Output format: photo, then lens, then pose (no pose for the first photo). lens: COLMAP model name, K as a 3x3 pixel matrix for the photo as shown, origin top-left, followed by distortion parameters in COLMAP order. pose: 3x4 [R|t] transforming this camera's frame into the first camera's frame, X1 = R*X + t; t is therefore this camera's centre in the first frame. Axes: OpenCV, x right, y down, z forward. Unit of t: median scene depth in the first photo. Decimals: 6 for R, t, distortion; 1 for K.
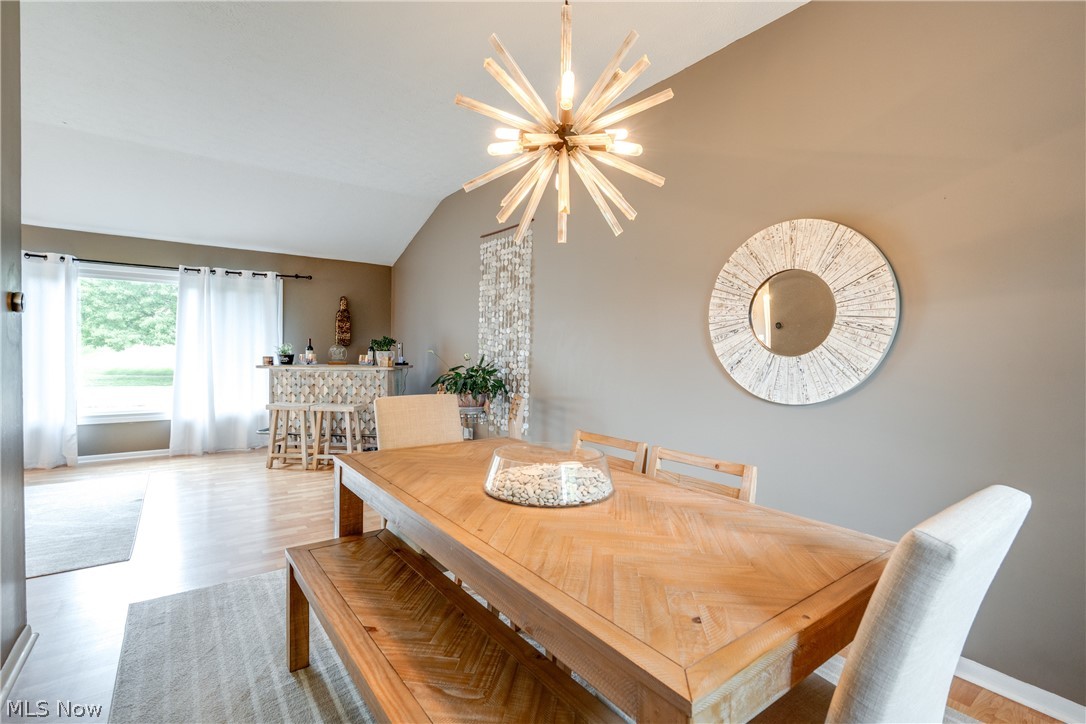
lens RADIAL K [[492.5, 0, 544.2], [0, 492.5, 361.2], [0, 0, 1]] dist [-0.005120, 0.001196]
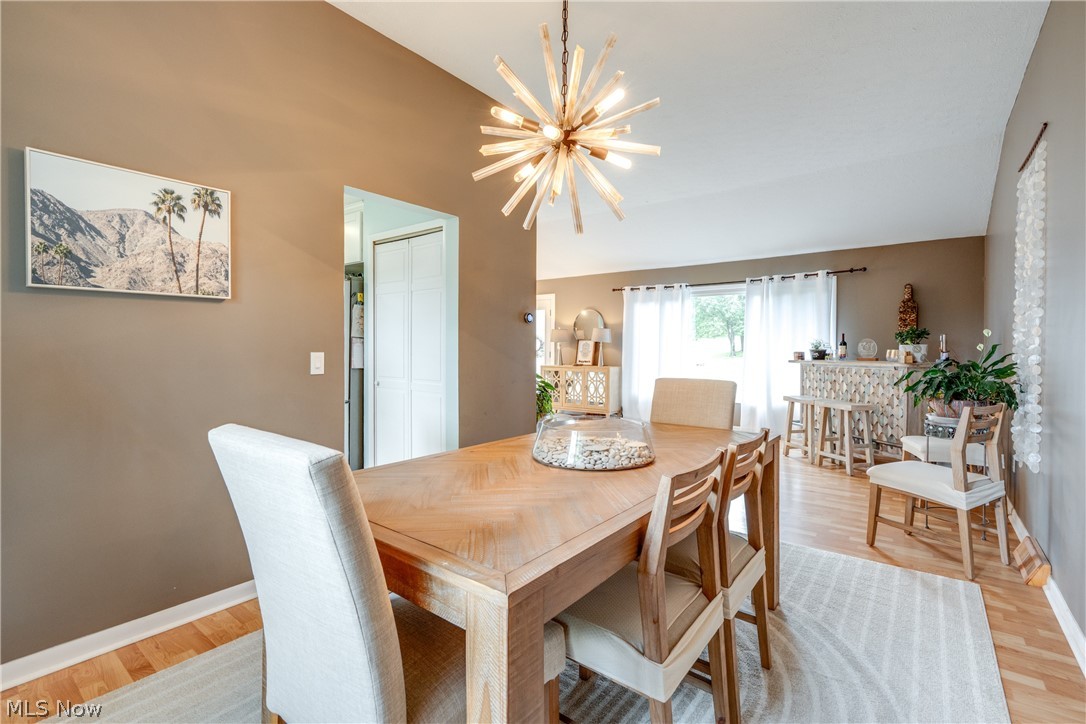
lens RADIAL K [[492.5, 0, 543.5], [0, 492.5, 352.1], [0, 0, 1]] dist [-0.005120, 0.001196]
pose [[0.267671, -0.004967, -0.963498, 0.311970], [-0.019351, 0.999757, -0.010530, 0.012477], [0.963316, 0.021463, 0.267510, 0.186108]]
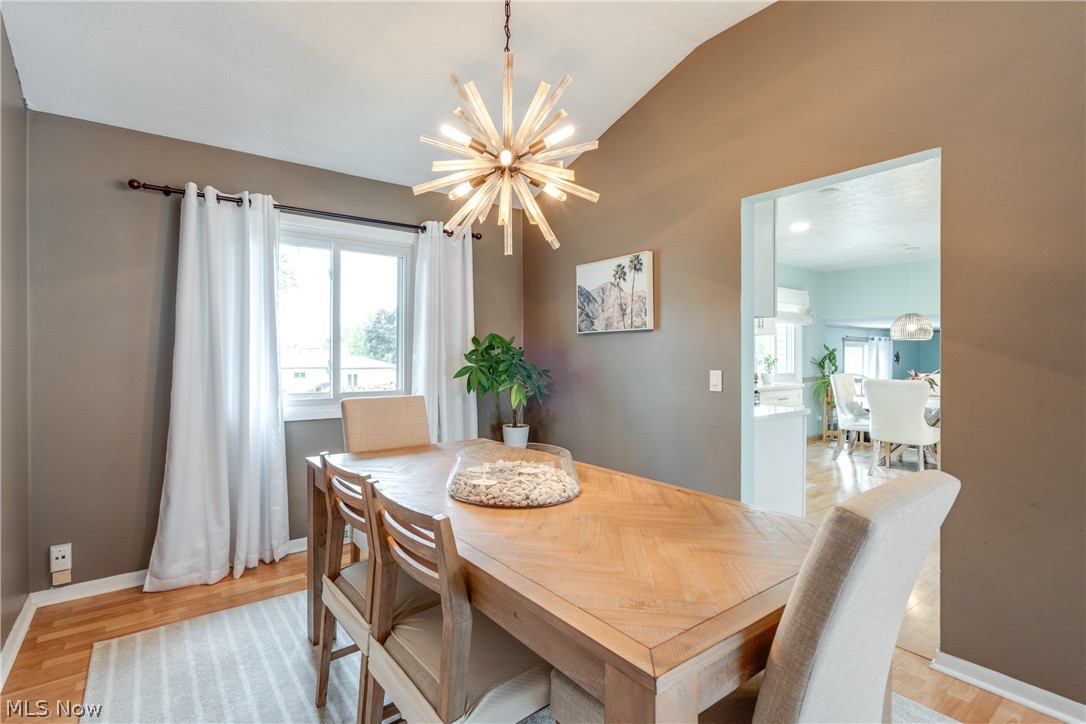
lens RADIAL K [[516.4, 0, 539.7], [0, 516.4, 362.0], [0, 0, 1]] dist [-0.004574, 0.001105]
pose [[-0.999392, -0.019893, -0.028650, -0.008929], [-0.020760, 0.999325, 0.030304, -0.008760], [0.028028, 0.030880, -0.999130, 0.624345]]
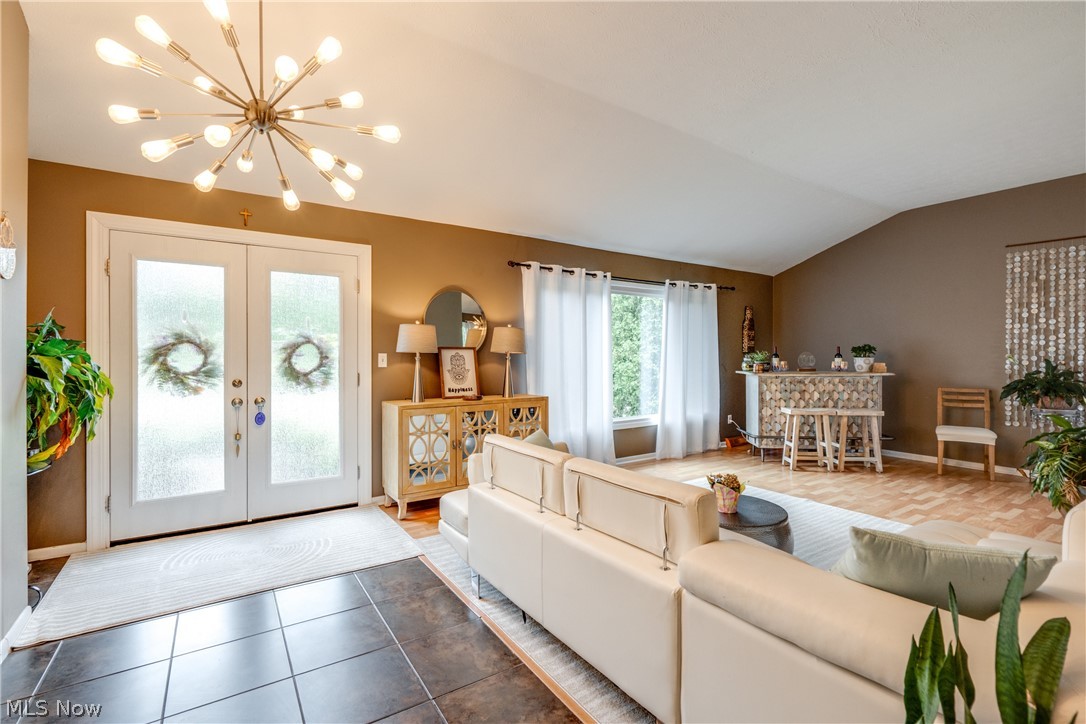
lens RADIAL K [[492.5, 0, 548.0], [0, 492.5, 359.8], [0, 0, 1]] dist [-0.005120, 0.001196]
pose [[0.998774, -0.016785, -0.046569, -0.963934], [0.016142, 0.999769, -0.014160, -0.011831], [0.046795, 0.013391, 0.998815, -0.075115]]
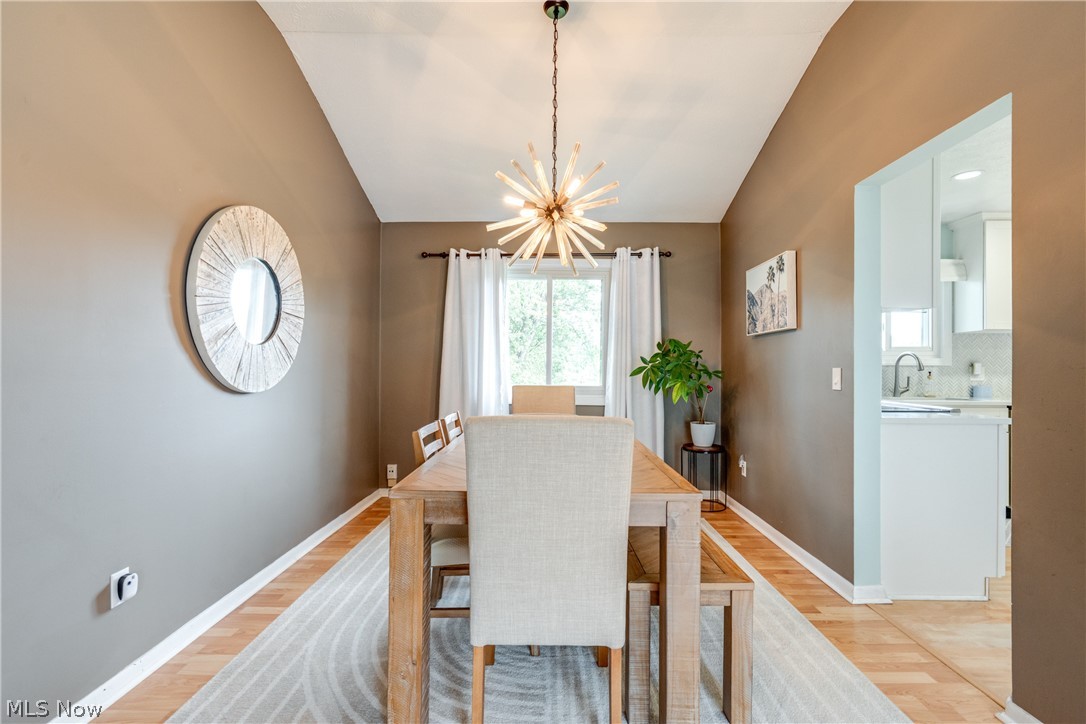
lens RADIAL K [[516.4, 0, 565.4], [0, 516.4, 374.2], [0, 0, 1]] dist [-0.004574, 0.001105]
pose [[-0.823020, -0.028236, 0.567311, -0.271998], [-0.009907, 0.999325, 0.035365, 0.002927], [-0.567926, 0.023485, -0.822744, 0.668430]]
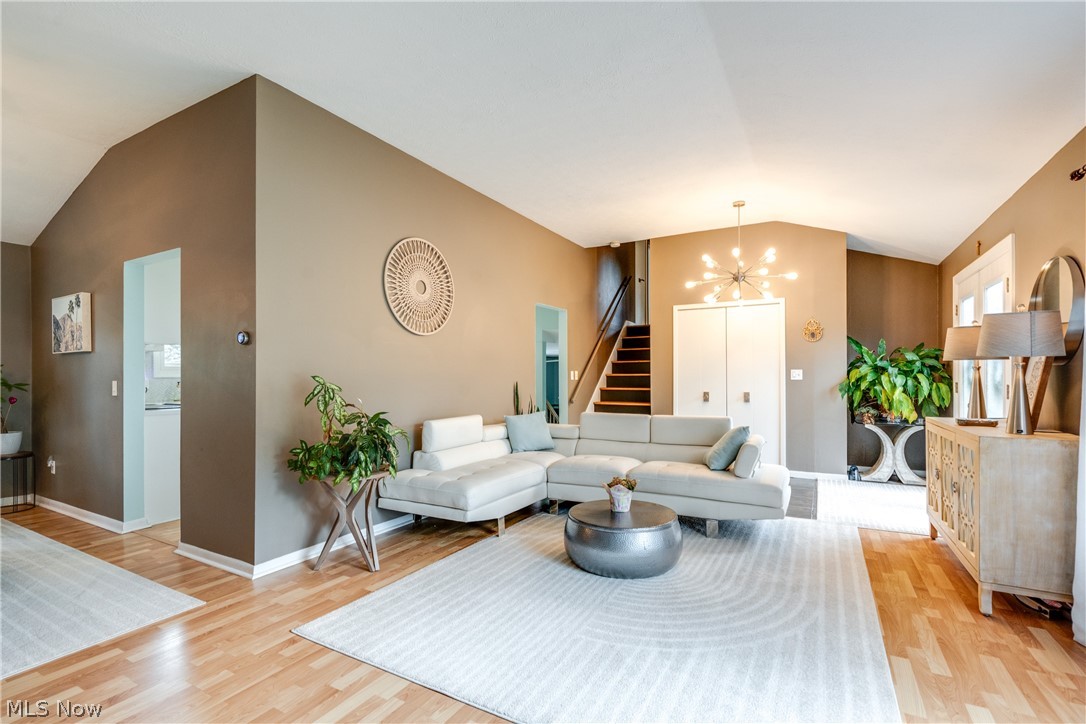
lens RADIAL K [[492.5, 0, 540.1], [0, 492.5, 373.1], [0, 0, 1]] dist [-0.005120, 0.001196]
pose [[-0.912149, -0.017681, -0.409477, -0.468559], [-0.018756, 0.999823, -0.001391, -0.009294], [0.409430, 0.006411, -0.912319, 0.991796]]
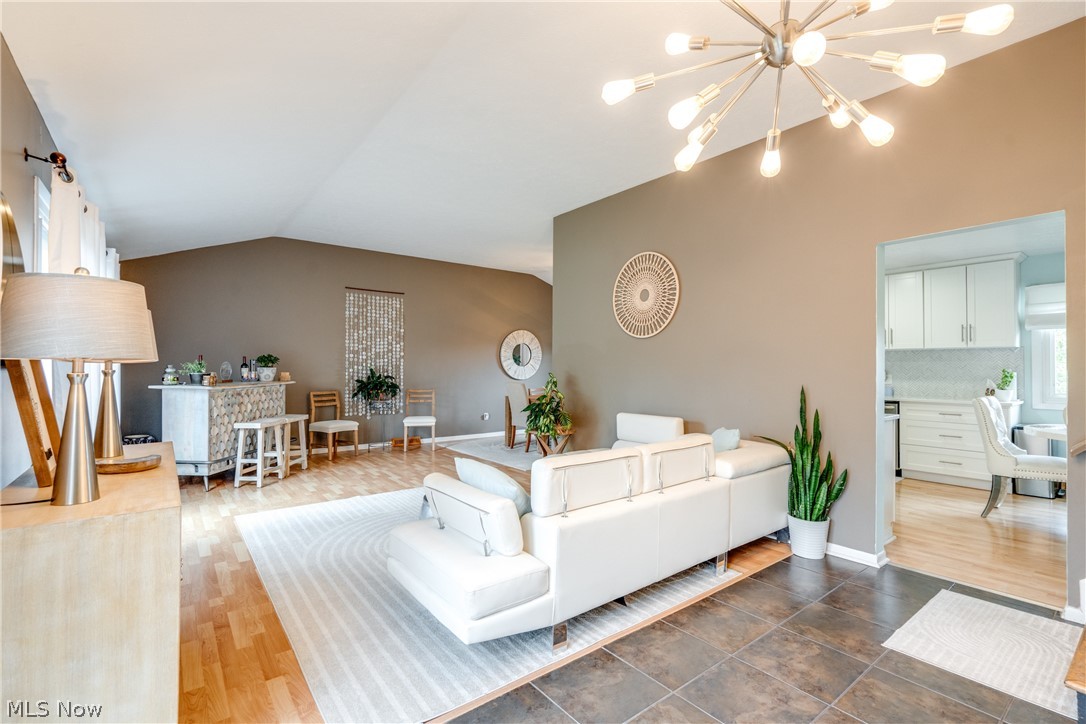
lens RADIAL K [[492.5, 0, 541.4], [0, 492.5, 366.2], [0, 0, 1]] dist [-0.005120, 0.001196]
pose [[-0.024055, -0.016257, 0.999578, -1.461139], [0.014797, 0.999752, 0.016616, -0.032952], [-0.999601, 0.015190, -0.023809, 0.423686]]
